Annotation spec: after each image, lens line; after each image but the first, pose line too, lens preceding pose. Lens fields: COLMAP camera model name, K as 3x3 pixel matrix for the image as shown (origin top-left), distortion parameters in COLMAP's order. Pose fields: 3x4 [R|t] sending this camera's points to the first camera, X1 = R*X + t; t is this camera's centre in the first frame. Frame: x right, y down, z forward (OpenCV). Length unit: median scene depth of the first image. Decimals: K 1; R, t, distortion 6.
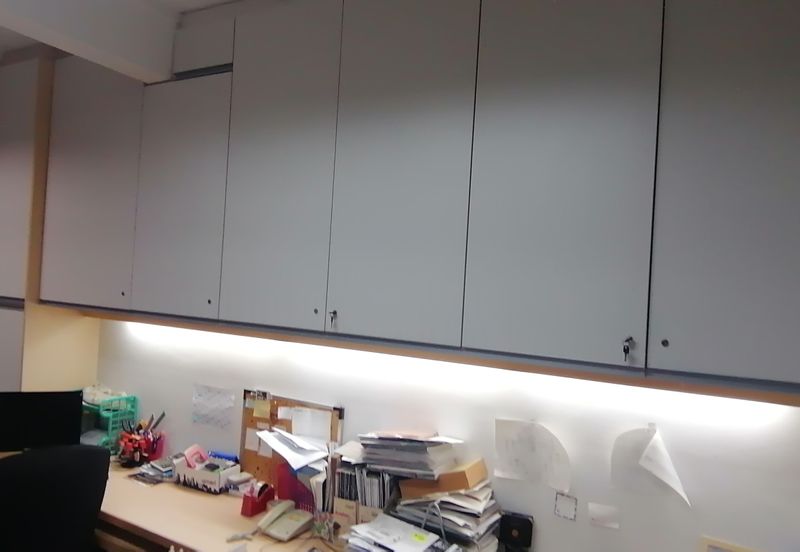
lens RADIAL K [[565.9, 0, 393.6], [0, 565.9, 275.7], [0, 0, 1]] dist [0.068058, -0.098786]
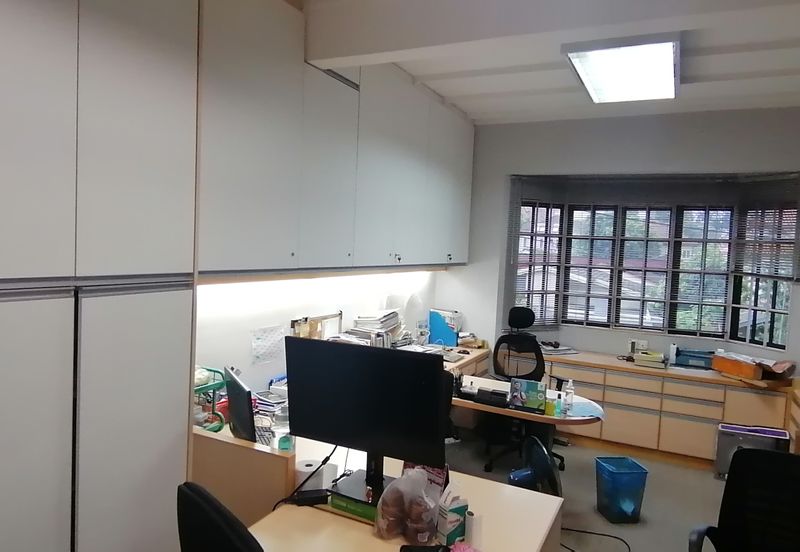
lens RADIAL K [[565.9, 0, 393.6], [0, 565.9, 275.7], [0, 0, 1]] dist [0.068058, -0.098786]
pose [[-0.038090, -0.125398, 0.991375, -1.680728], [-0.064741, 0.990320, 0.122777, -0.077716], [-0.997175, -0.059506, -0.045840, 0.930080]]
